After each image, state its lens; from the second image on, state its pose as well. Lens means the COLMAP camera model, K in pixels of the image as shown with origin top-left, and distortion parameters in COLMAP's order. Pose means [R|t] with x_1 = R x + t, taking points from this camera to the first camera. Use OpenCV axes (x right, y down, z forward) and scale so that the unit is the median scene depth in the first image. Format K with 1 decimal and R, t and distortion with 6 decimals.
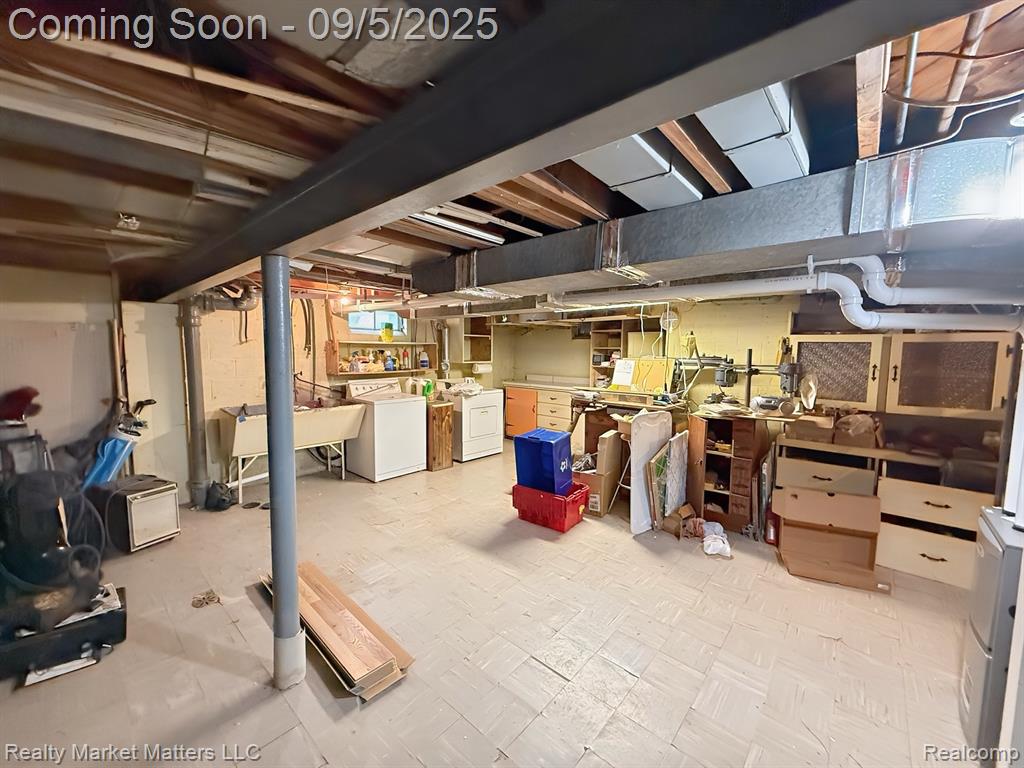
lens RADIAL K [[406.7, 0, 507.7], [0, 406.7, 384.5], [0, 0, 1]] dist [-0.001531, -0.000333]
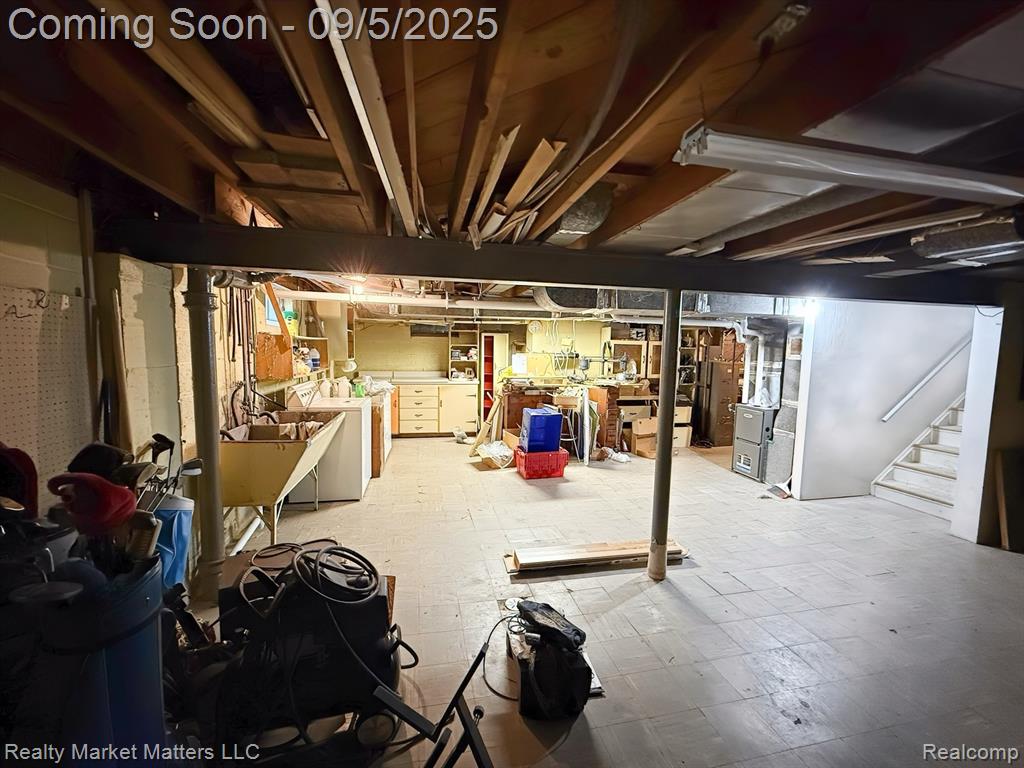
lens RADIAL K [[406.7, 0, 507.7], [0, 406.7, 384.5], [0, 0, 1]] dist [-0.001531, -0.000333]
pose [[0.588404, -0.072781, 0.805285, -0.715127], [0.058820, 0.997155, 0.047144, -0.023963], [-0.806425, 0.019627, 0.591011, 0.198248]]
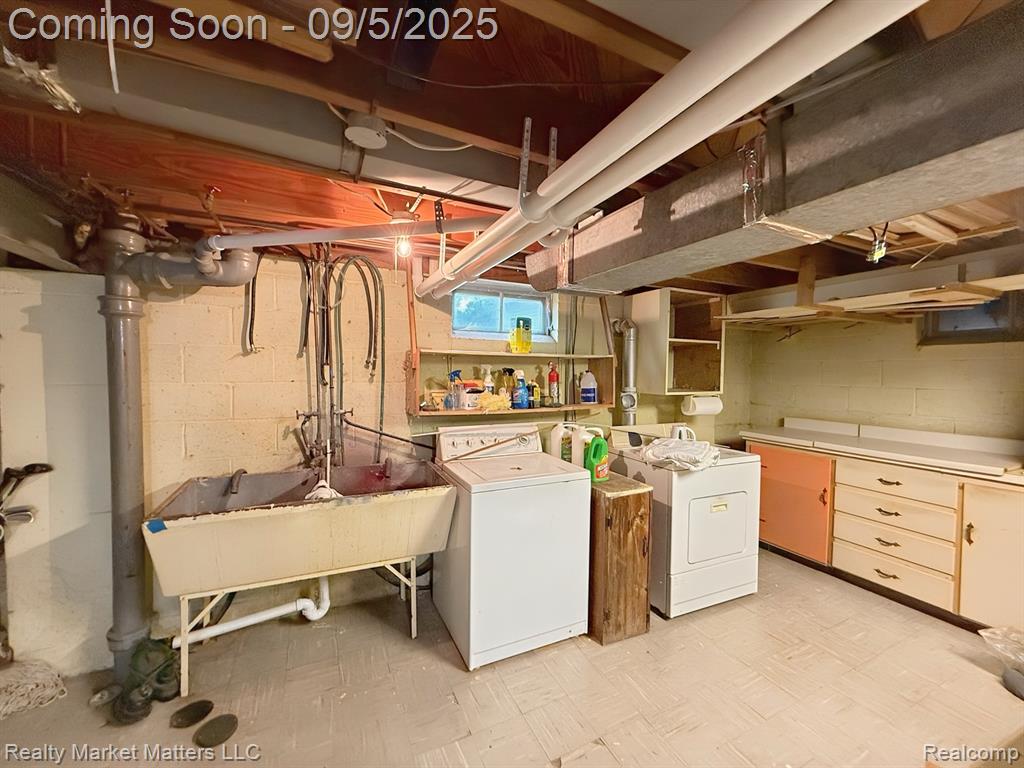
lens RADIAL K [[406.7, 0, 507.7], [0, 406.7, 384.5], [0, 0, 1]] dist [-0.001531, -0.000333]
pose [[0.922002, 0.011376, -0.387019, -0.107689], [-0.034198, 0.998054, -0.052135, -0.036633], [0.385673, 0.061303, 0.920597, 0.519314]]
